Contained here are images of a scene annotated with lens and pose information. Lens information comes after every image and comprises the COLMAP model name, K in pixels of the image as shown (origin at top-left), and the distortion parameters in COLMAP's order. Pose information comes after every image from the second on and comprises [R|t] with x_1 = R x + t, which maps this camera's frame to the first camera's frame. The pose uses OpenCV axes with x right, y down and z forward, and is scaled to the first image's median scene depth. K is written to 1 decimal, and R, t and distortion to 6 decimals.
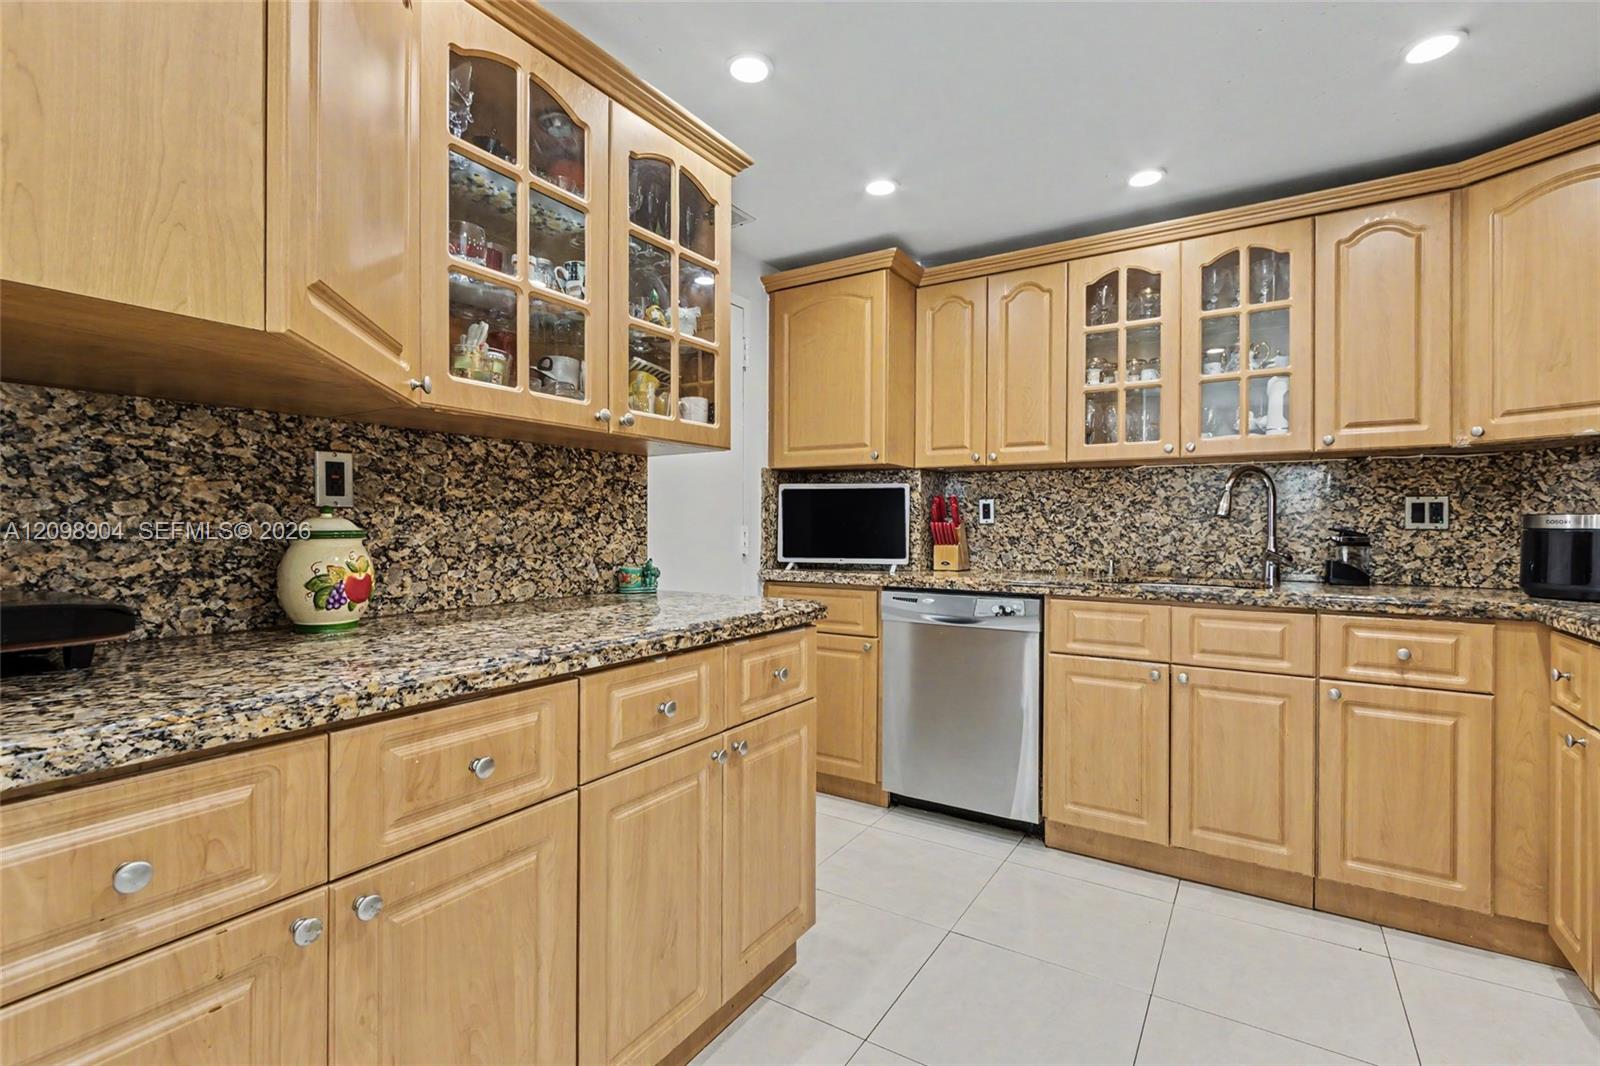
lens RADIAL K [[732.1, 0, 805.9], [0, 732.1, 527.6], [0, 0, 1]] dist [0.007693, -0.001980]
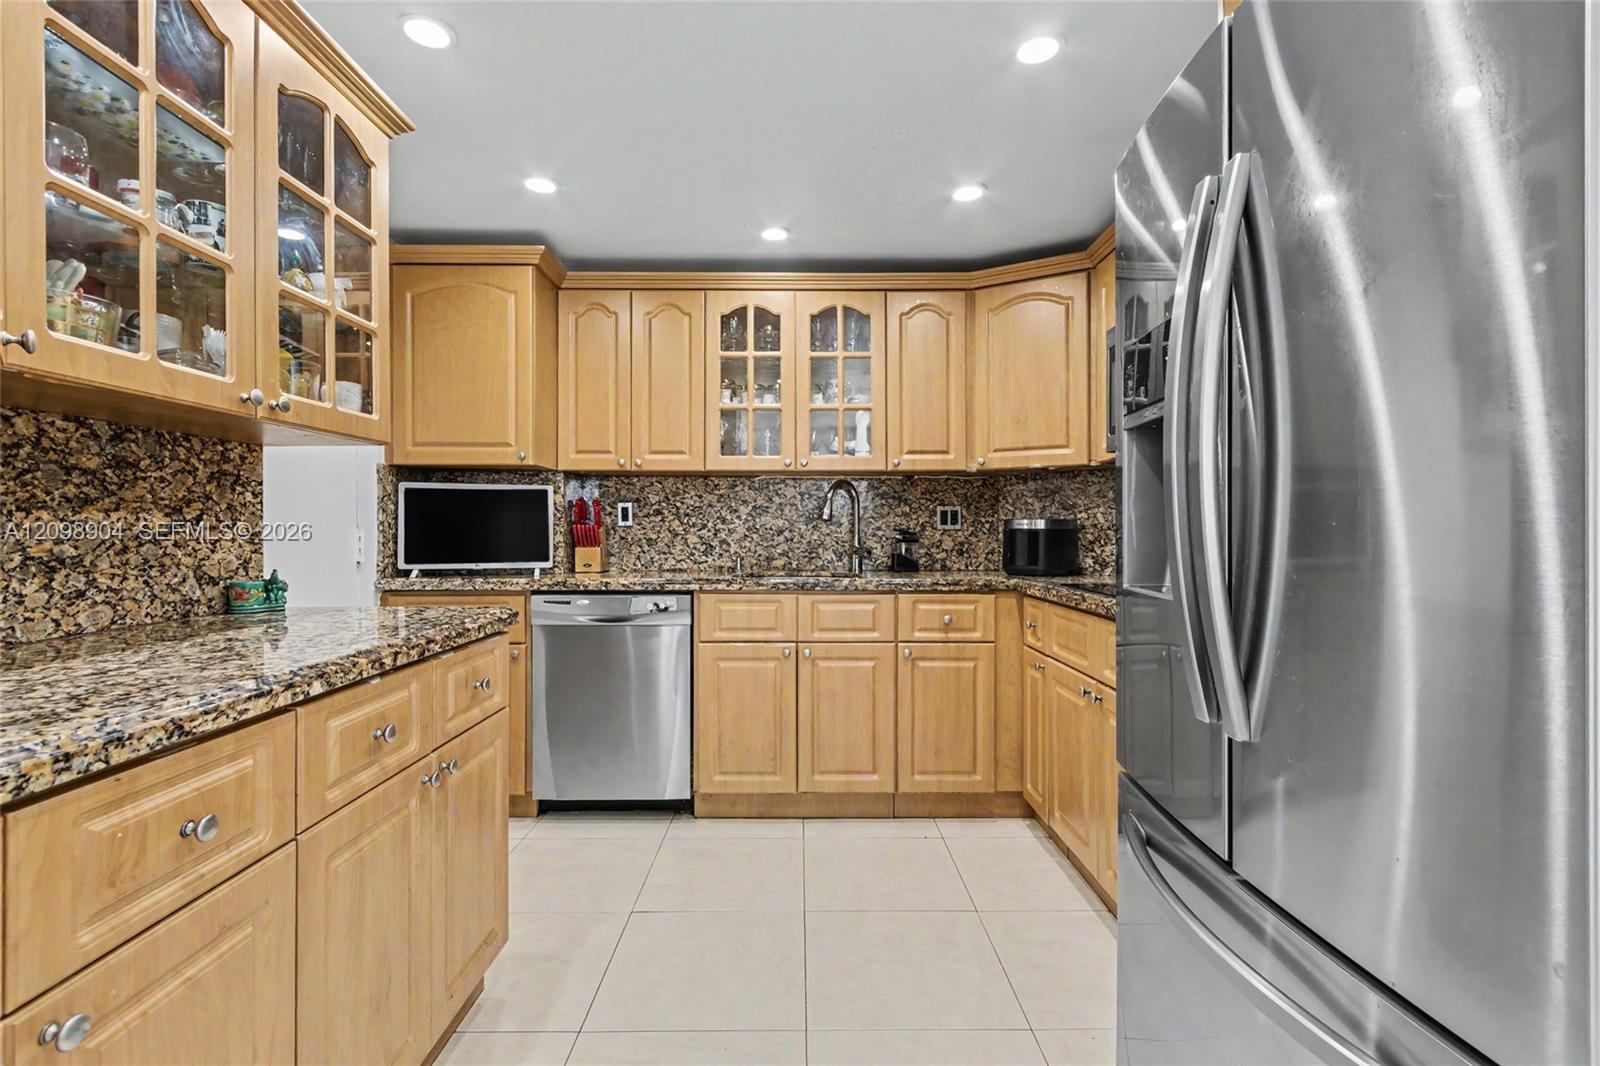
lens RADIAL K [[732.1, 0, 805.9], [0, 732.1, 527.6], [0, 0, 1]] dist [0.007693, -0.001980]
pose [[0.842468, -0.003463, 0.538736, -0.206344], [0.004360, 0.999990, -0.000390, -0.003177], [-0.538729, 0.002678, 0.842475, -0.034400]]
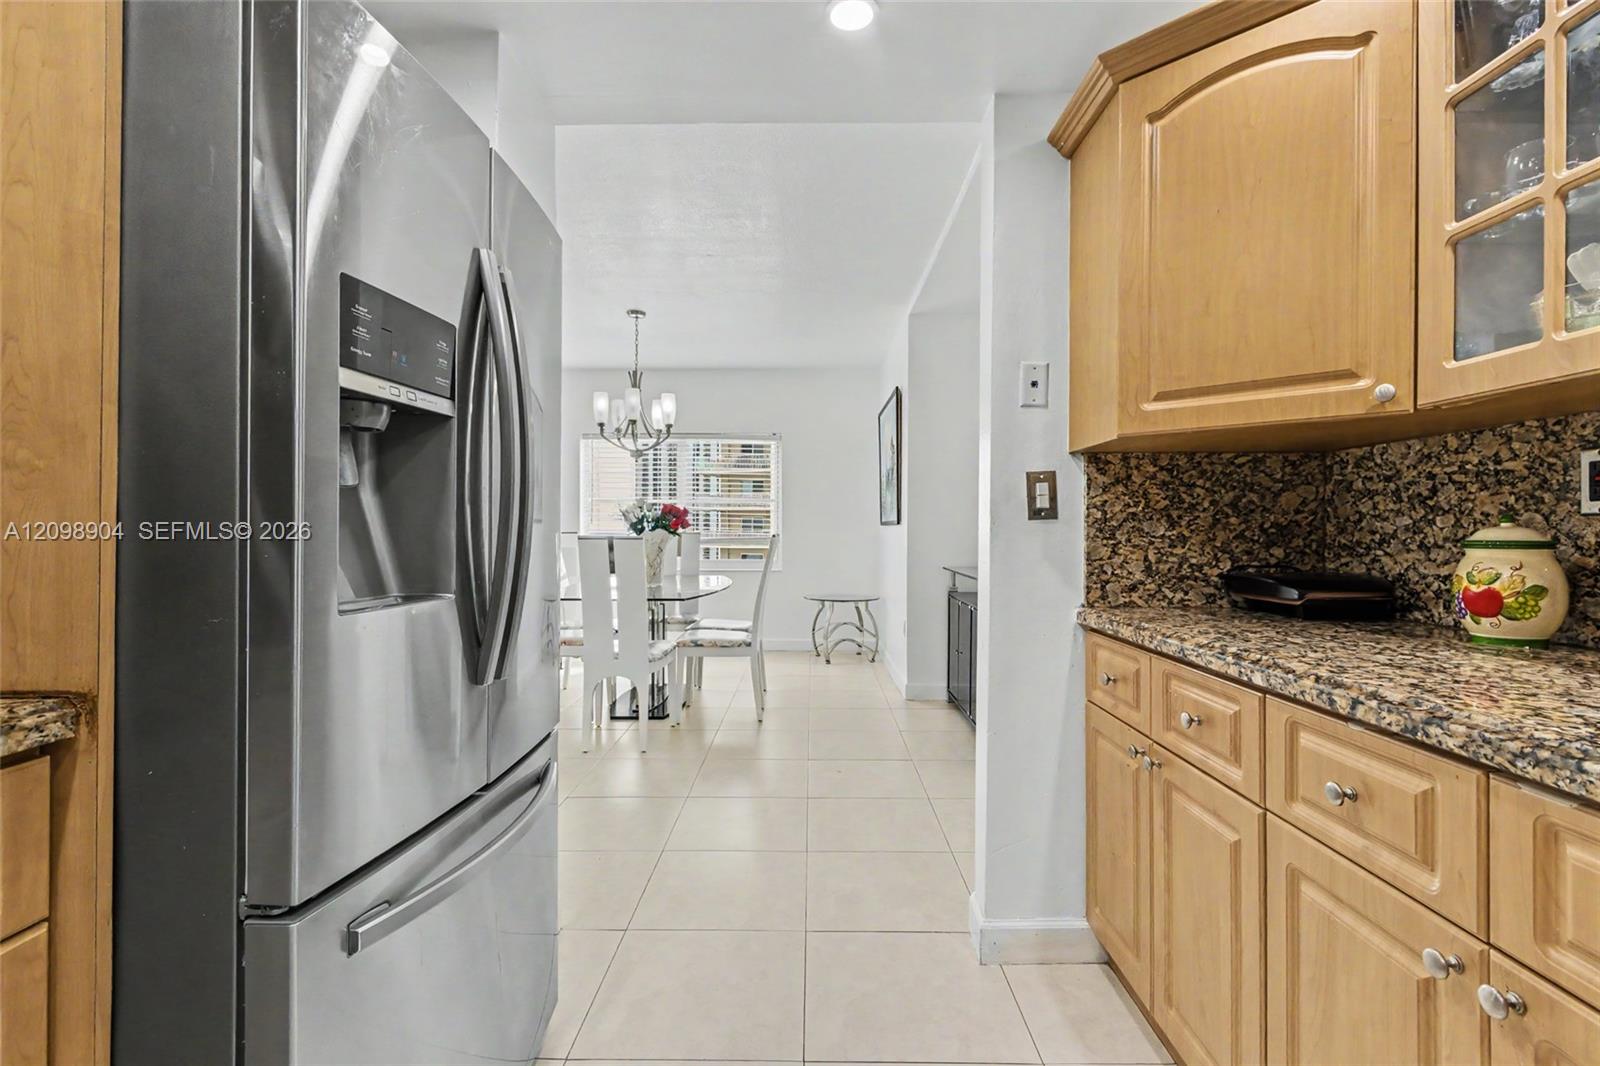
lens RADIAL K [[735.4, 0, 805.2], [0, 735.4, 529.3], [0, 0, 1]] dist [0.005675, -0.000929]
pose [[-0.851436, -0.006973, -0.524412, 0.537855], [-0.007697, 0.999970, -0.000800, -0.002541], [0.524402, 0.003355, -0.851464, 1.149784]]
